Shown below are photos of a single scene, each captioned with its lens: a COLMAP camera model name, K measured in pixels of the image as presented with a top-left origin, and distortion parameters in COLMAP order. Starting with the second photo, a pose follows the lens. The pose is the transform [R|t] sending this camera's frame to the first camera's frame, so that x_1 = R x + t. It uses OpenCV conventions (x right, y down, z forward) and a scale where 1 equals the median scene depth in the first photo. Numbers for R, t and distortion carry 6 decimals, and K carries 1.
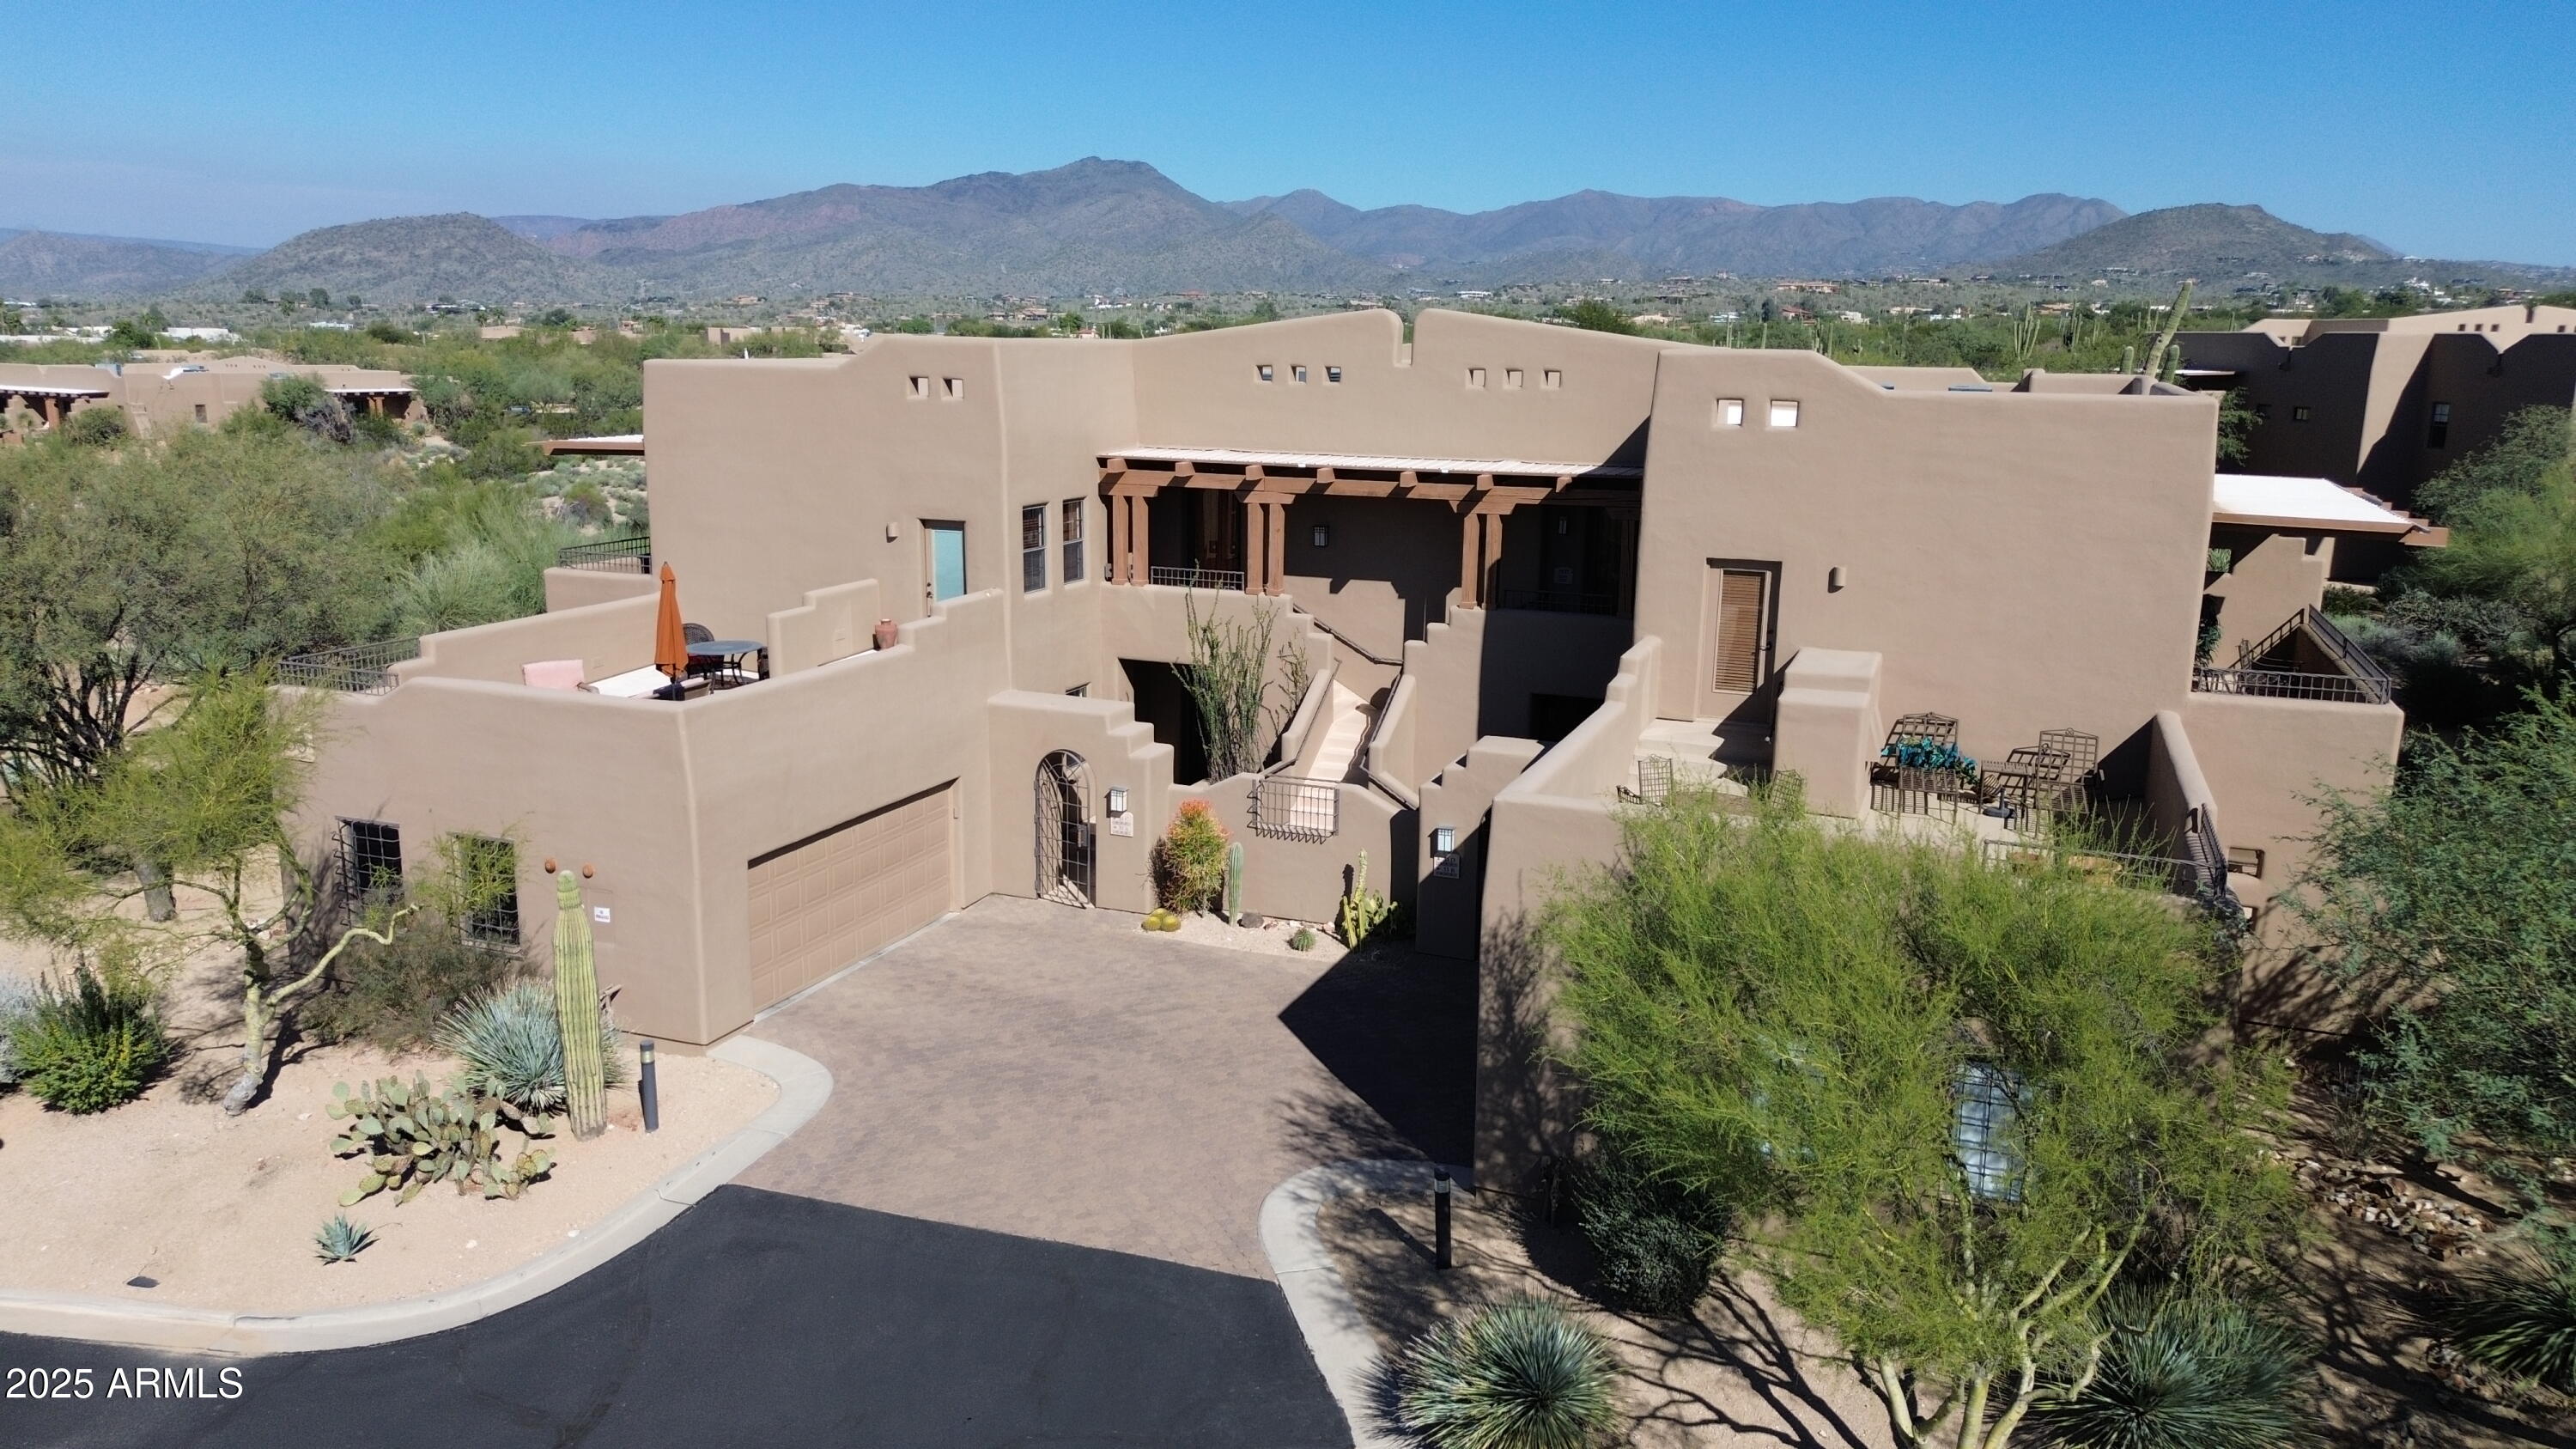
lens RADIAL K [[1839.9, 0, 1298.6], [0, 1839.9, 713.3], [0, 0, 1]] dist [0.065247, -0.054709]
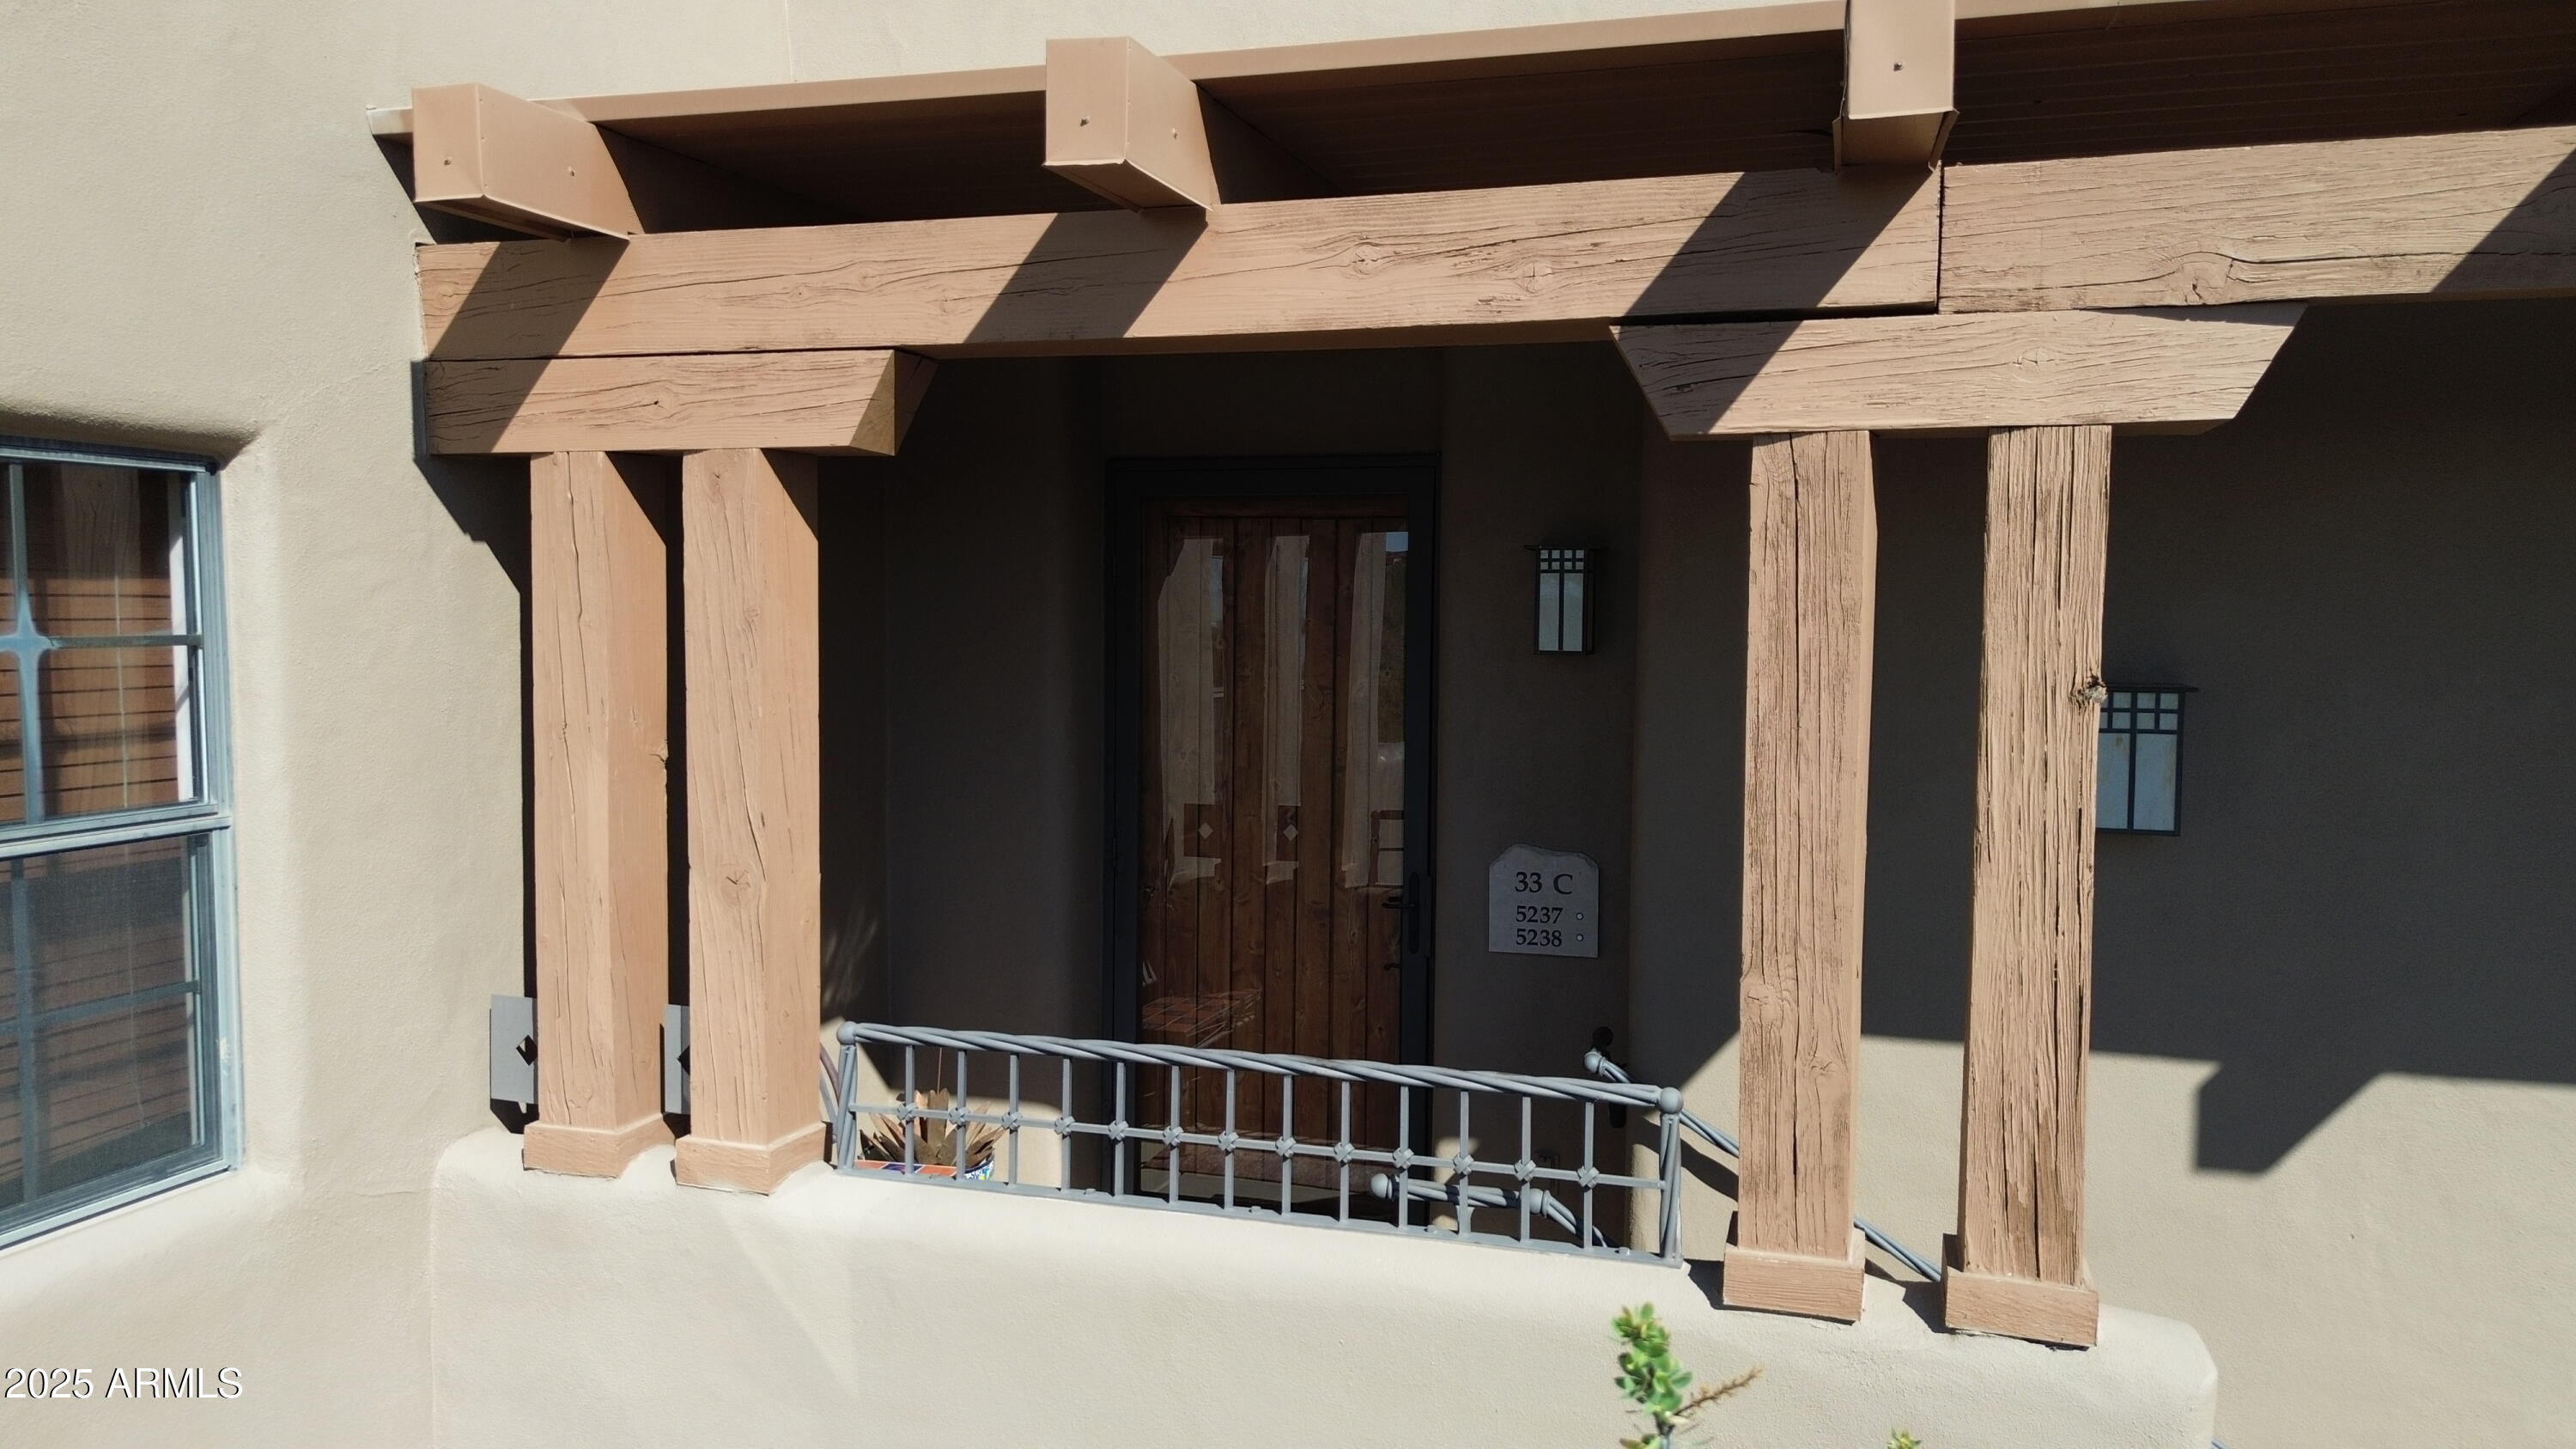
lens RADIAL K [[1839.9, 0, 1302.0], [0, 1839.9, 724.8], [0, 0, 1]] dist [0.065247, -0.054709]
pose [[0.996754, -0.010464, 0.079825, -0.060352], [0.021204, 0.990631, -0.134910, -0.083524], [-0.077665, 0.136164, 0.987637, 0.886538]]
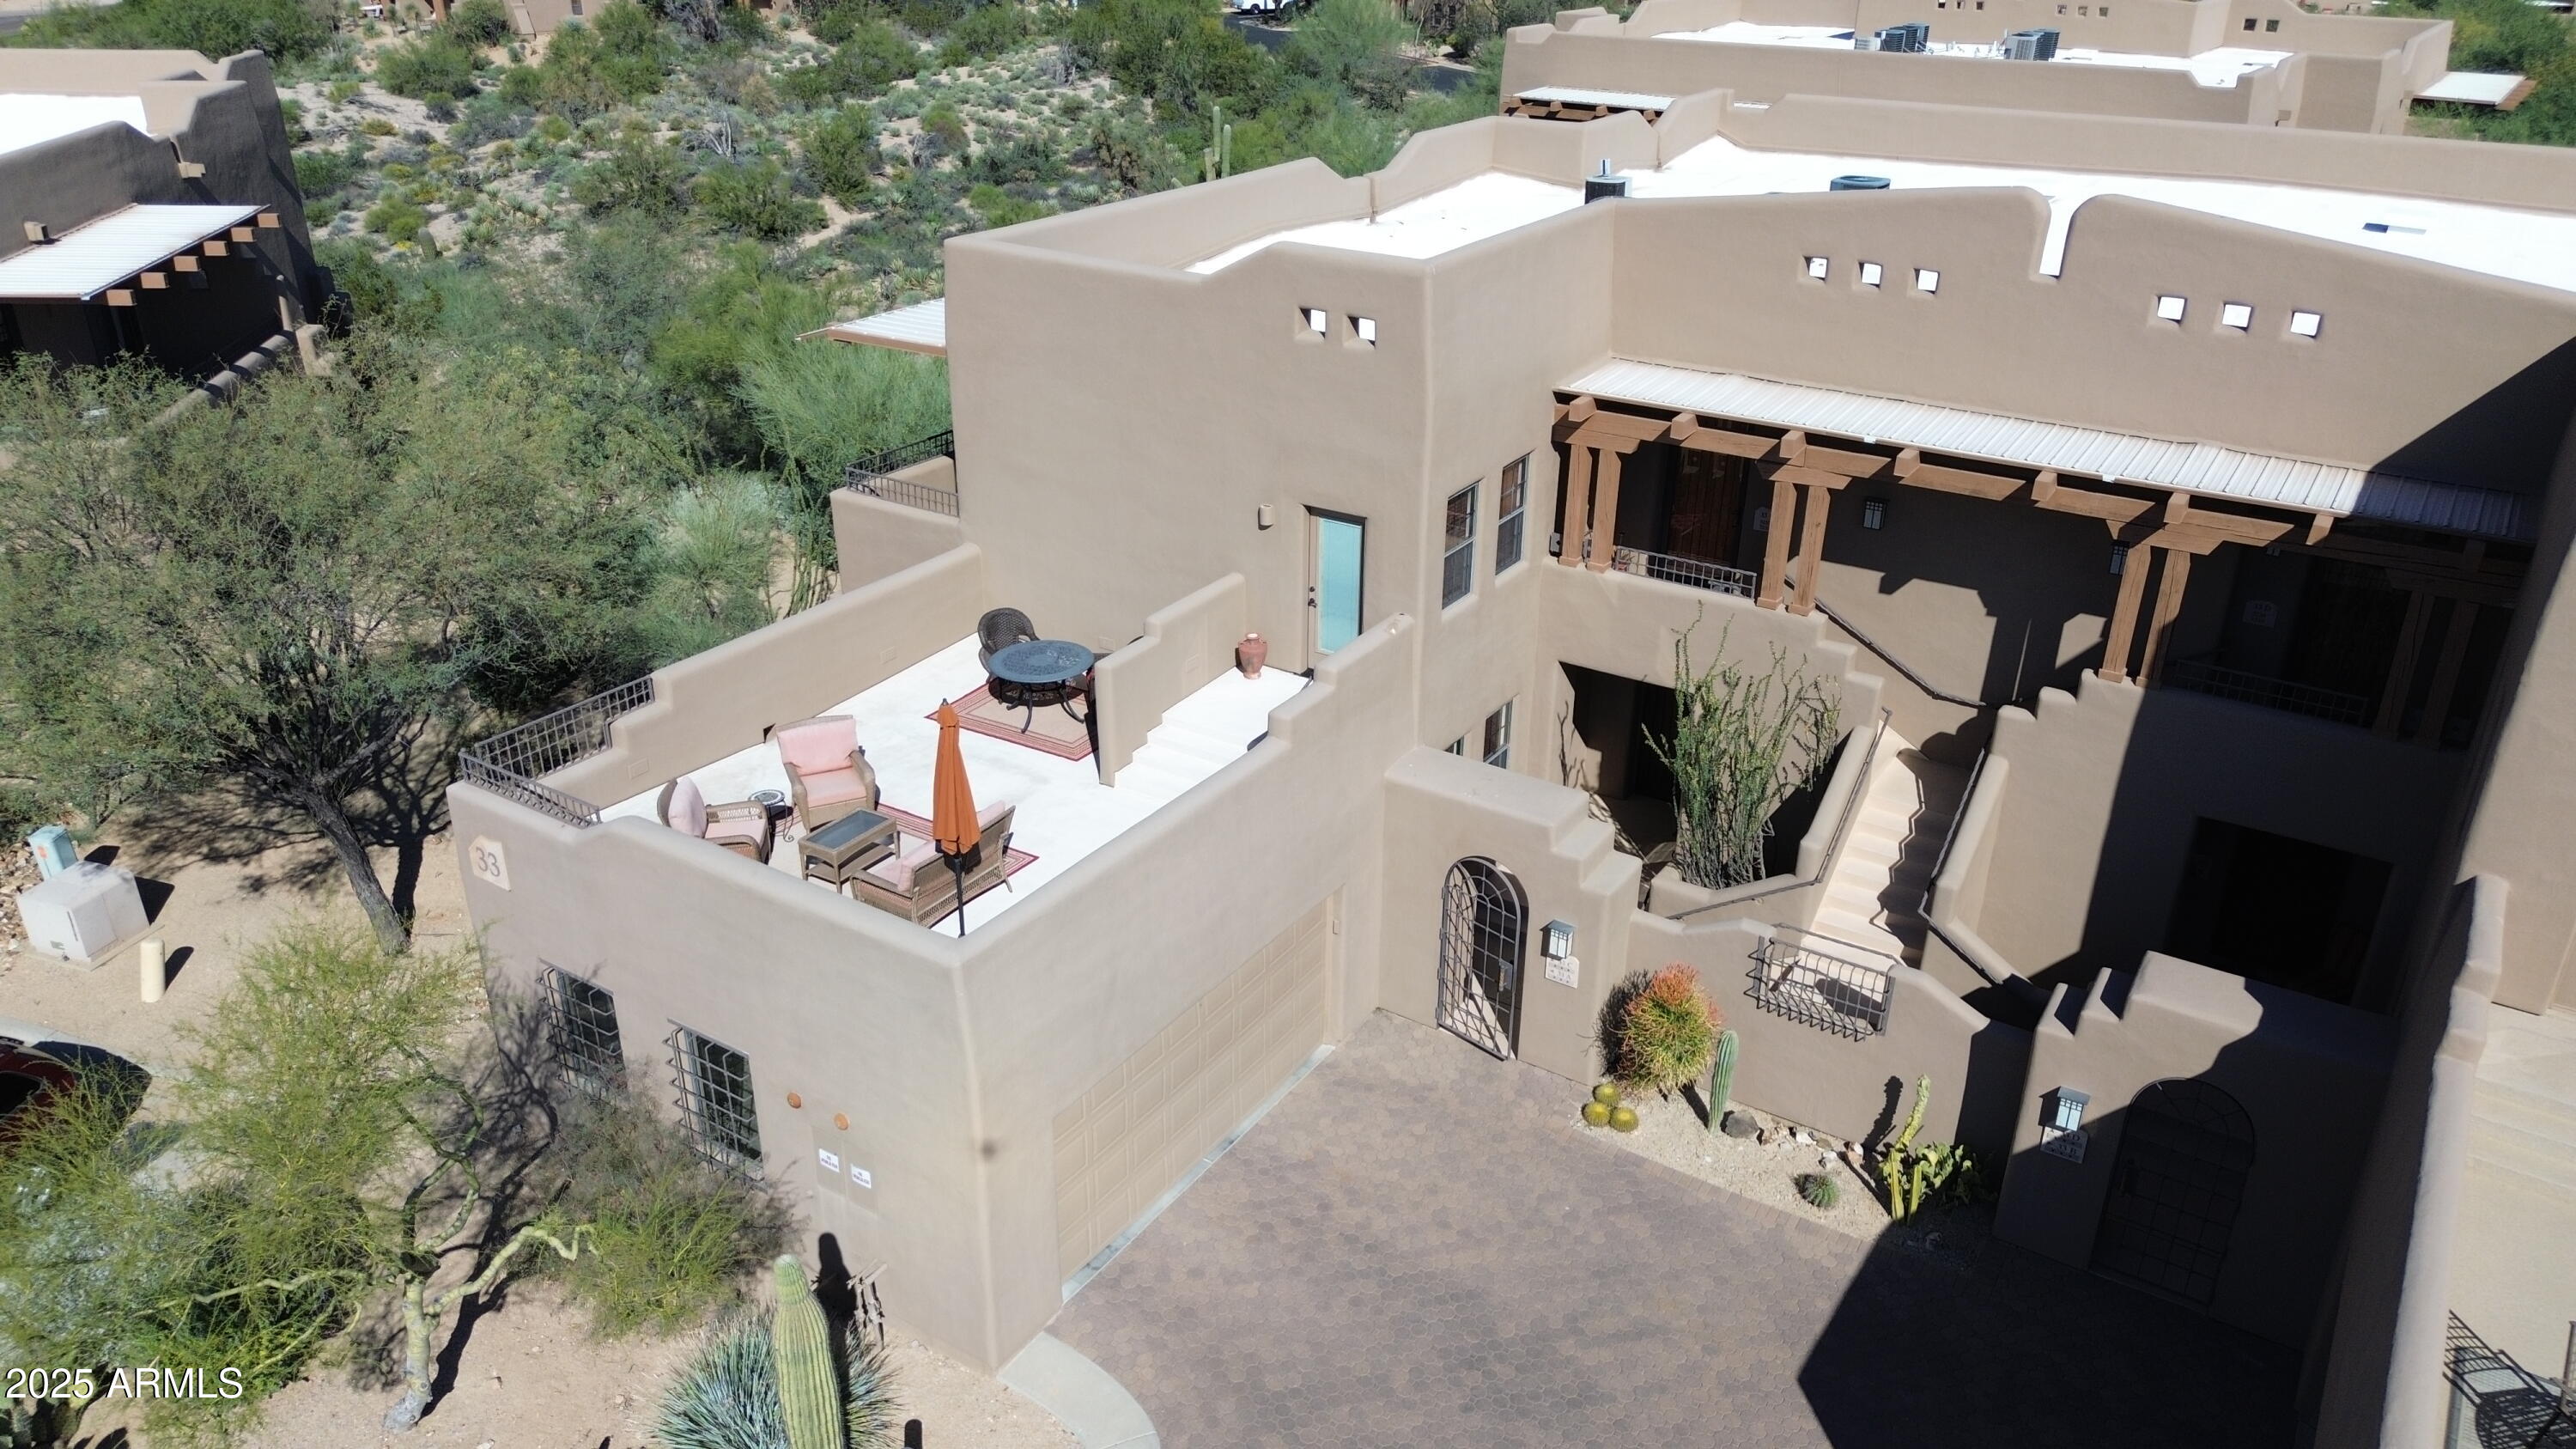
lens RADIAL K [[1839.9, 0, 1278.6], [0, 1839.9, 720.6], [0, 0, 1]] dist [0.065247, -0.054709]
pose [[0.978694, 0.081766, -0.188343, -0.069990], [-0.035955, 0.971363, 0.234865, -0.179473], [0.202154, -0.223089, 0.953606, 0.285416]]
